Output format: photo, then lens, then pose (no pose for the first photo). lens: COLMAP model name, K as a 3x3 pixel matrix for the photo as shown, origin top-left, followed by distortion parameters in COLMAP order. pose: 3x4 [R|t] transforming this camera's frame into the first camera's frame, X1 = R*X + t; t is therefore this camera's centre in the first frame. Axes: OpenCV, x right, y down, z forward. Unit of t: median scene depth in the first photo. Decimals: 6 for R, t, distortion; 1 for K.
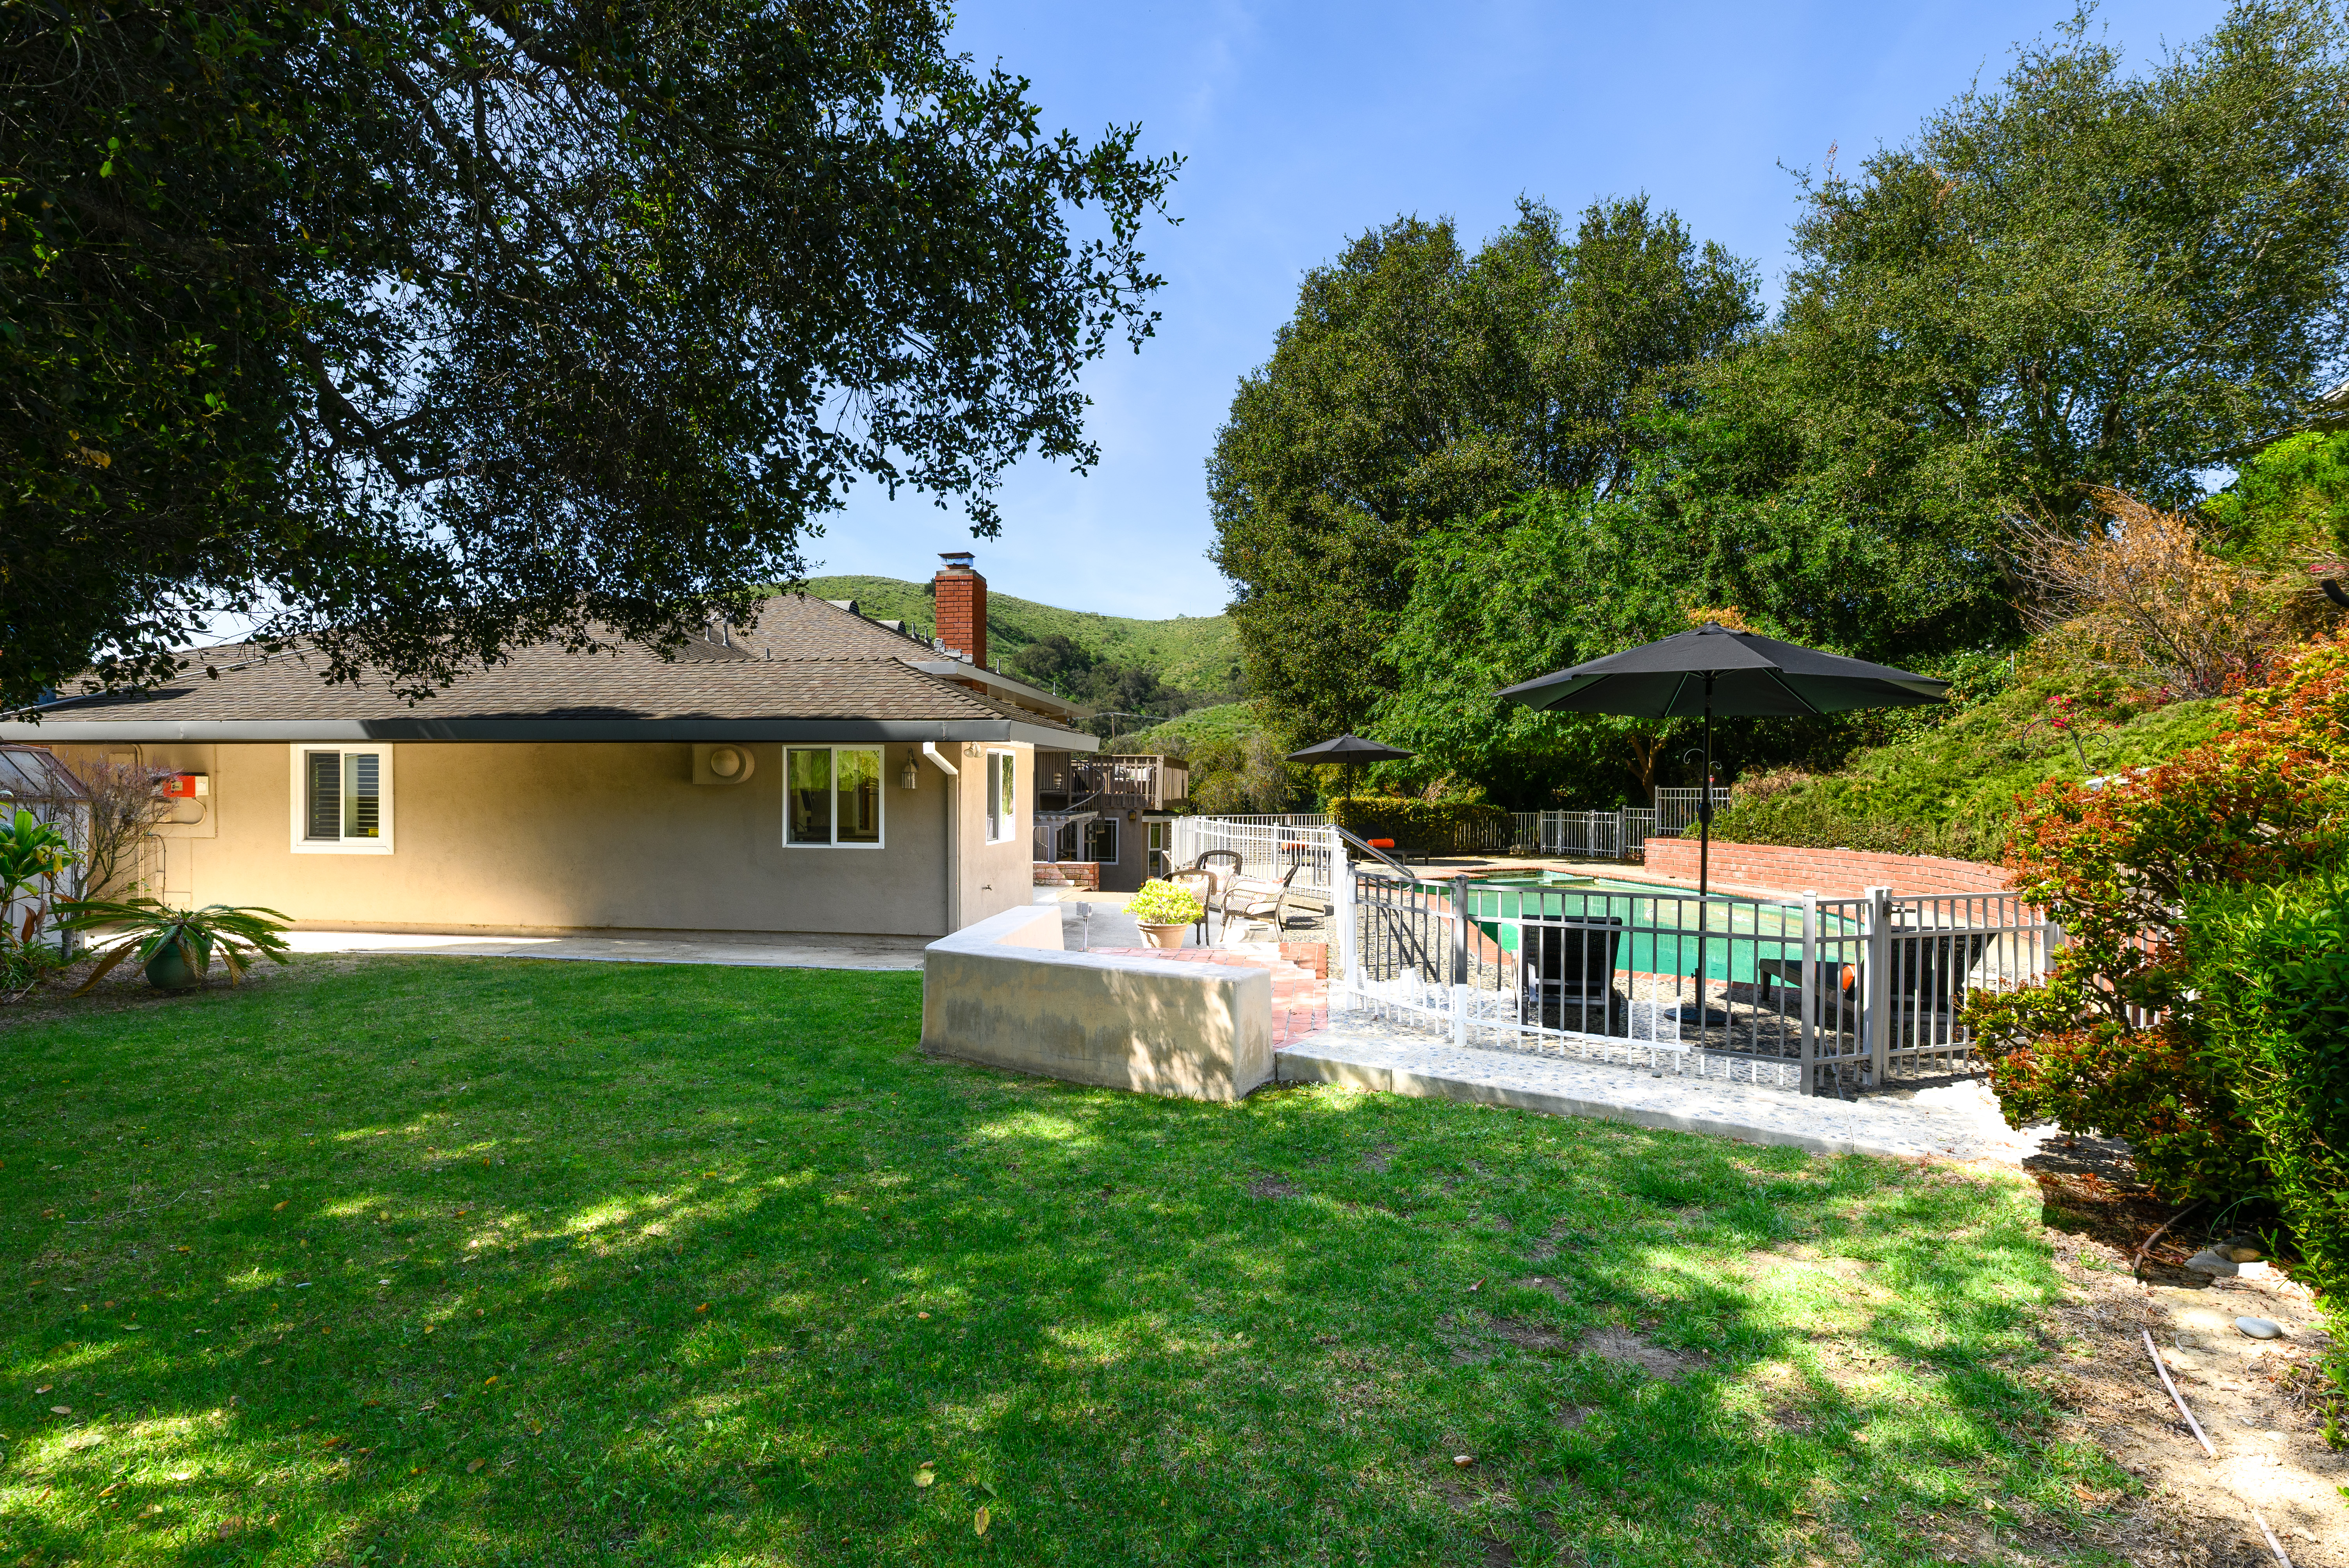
lens RADIAL K [[1108.9, 0, 1174.5], [0, 1108.9, 784.0], [0, 0, 1]] dist [0.001186, 0.000158]
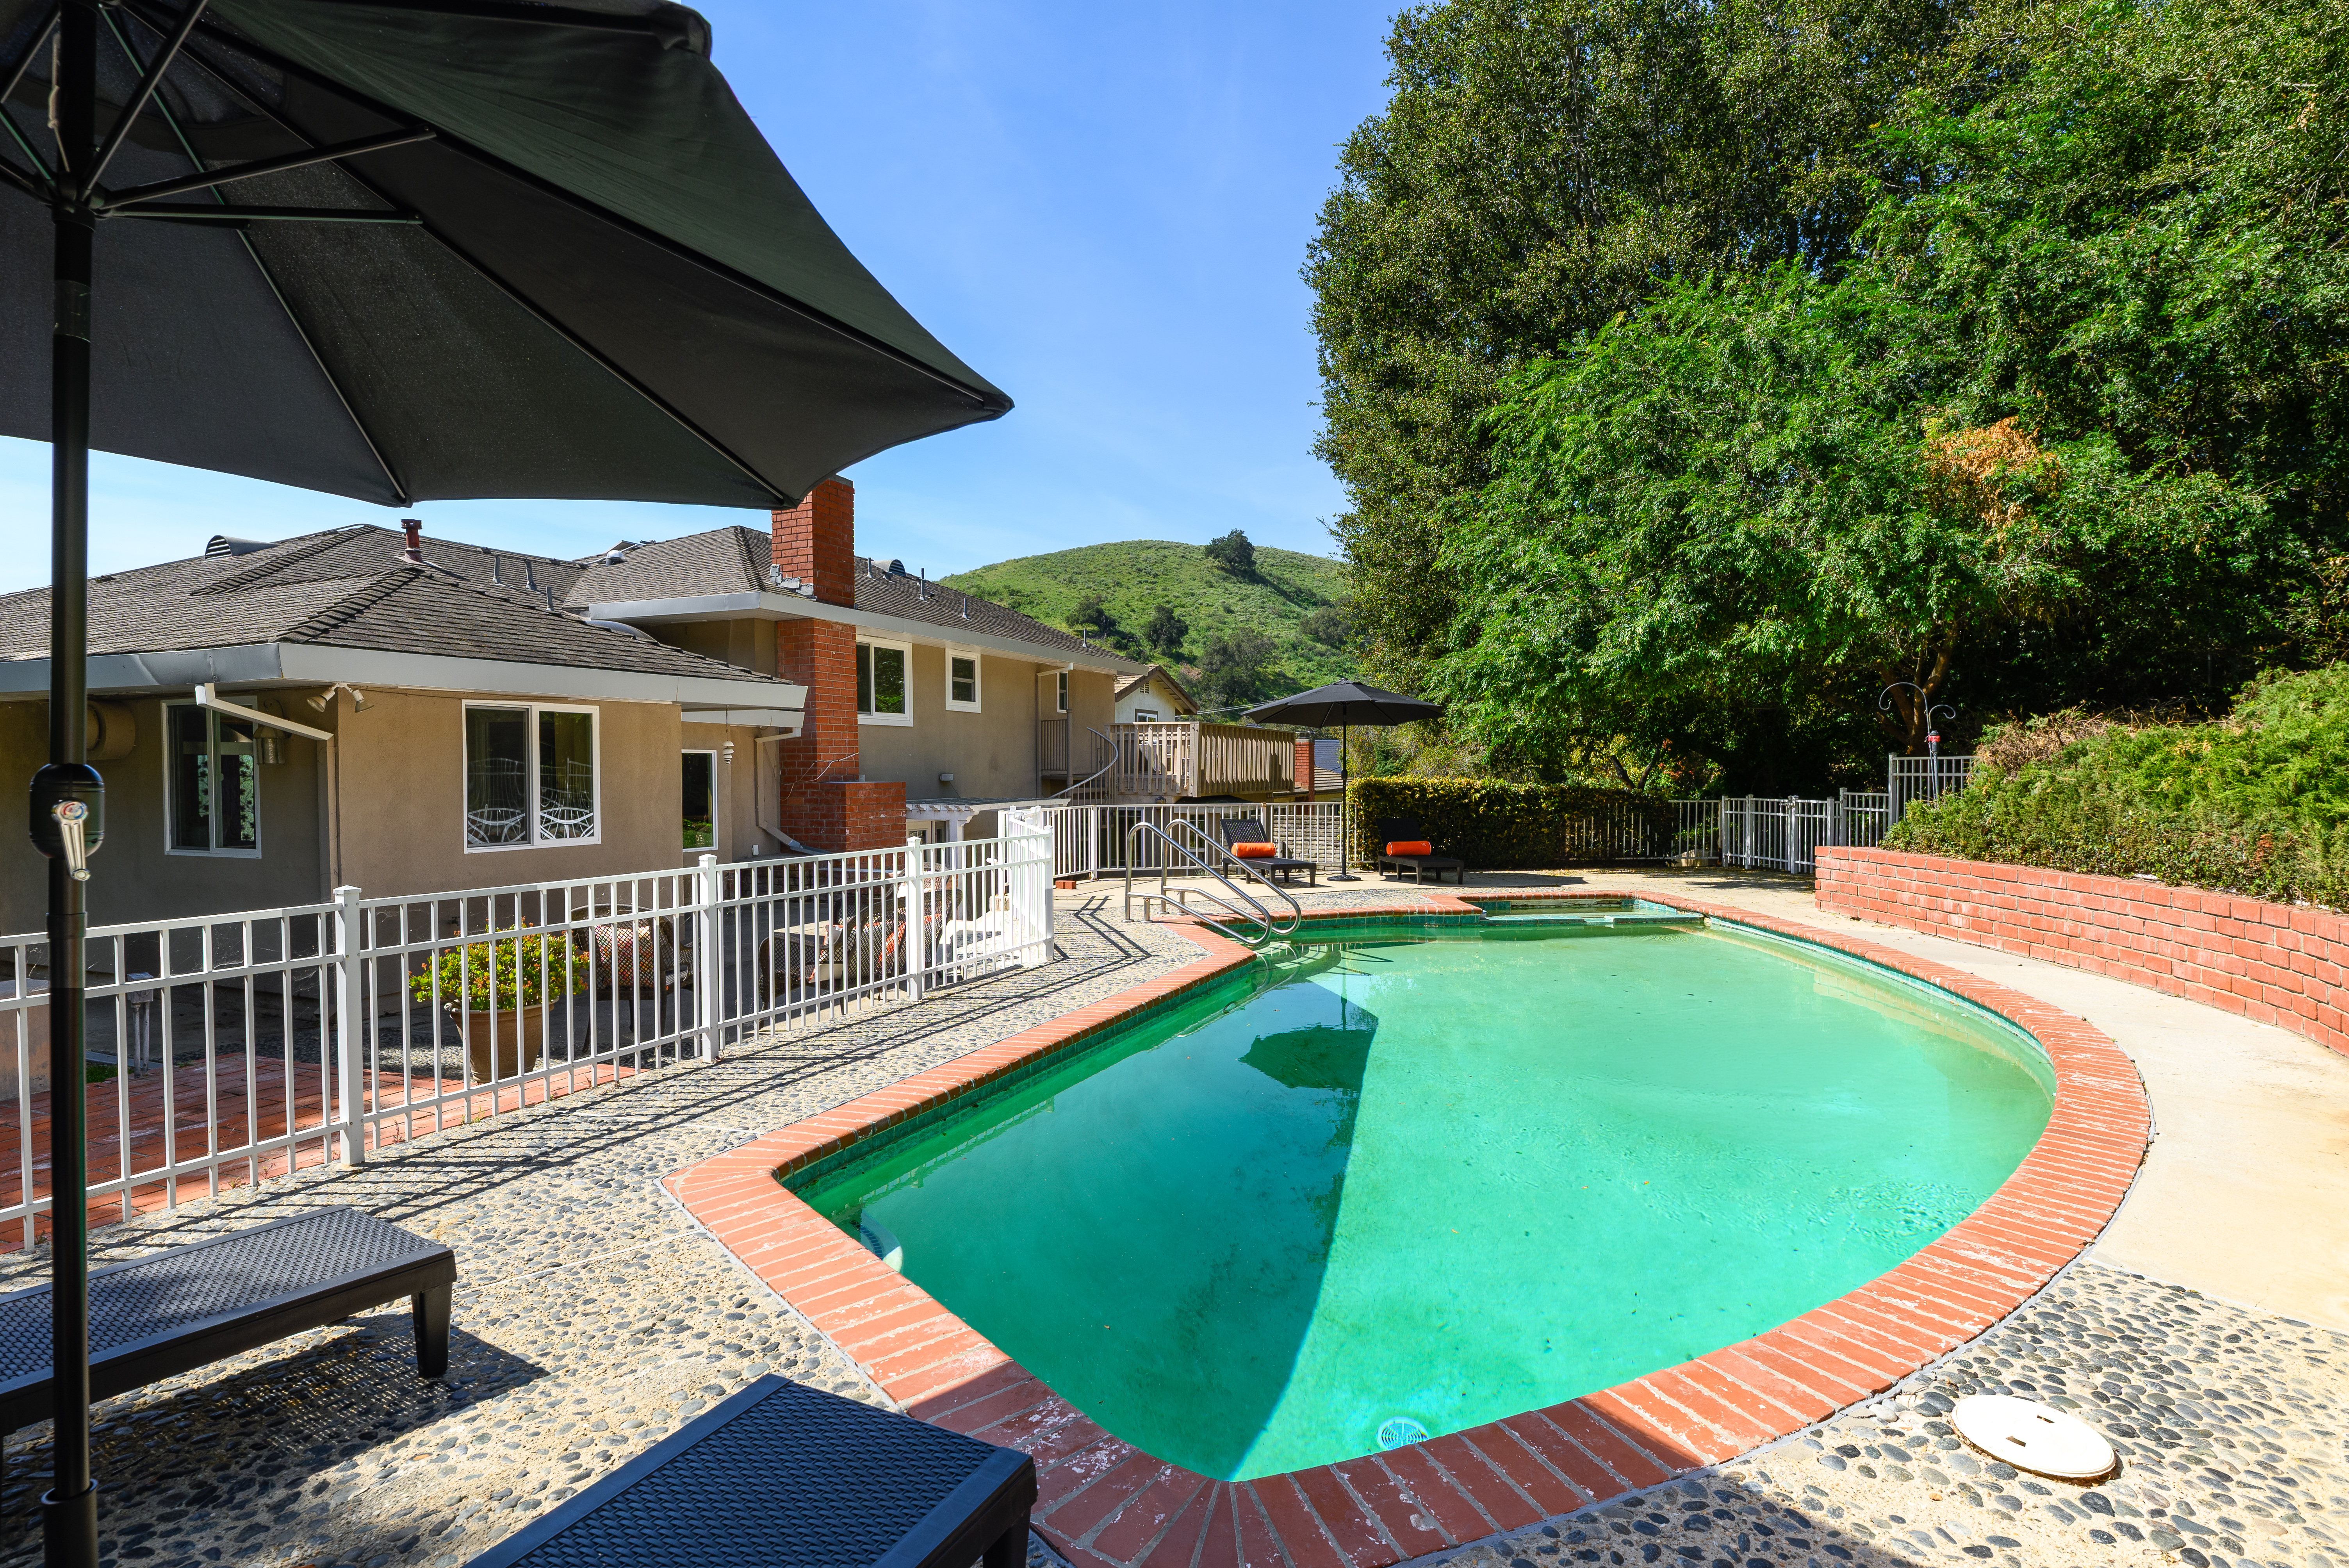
lens RADIAL K [[1224.5, 0, 1174.5], [0, 1224.5, 784.0], [0, 0, 1]] dist [0.005269, 0.001188]
pose [[0.957845, -0.004635, -0.287247, 0.266955], [0.008432, 0.999893, 0.011984, 0.006849], [0.287161, -0.013901, 0.957781, 0.288808]]
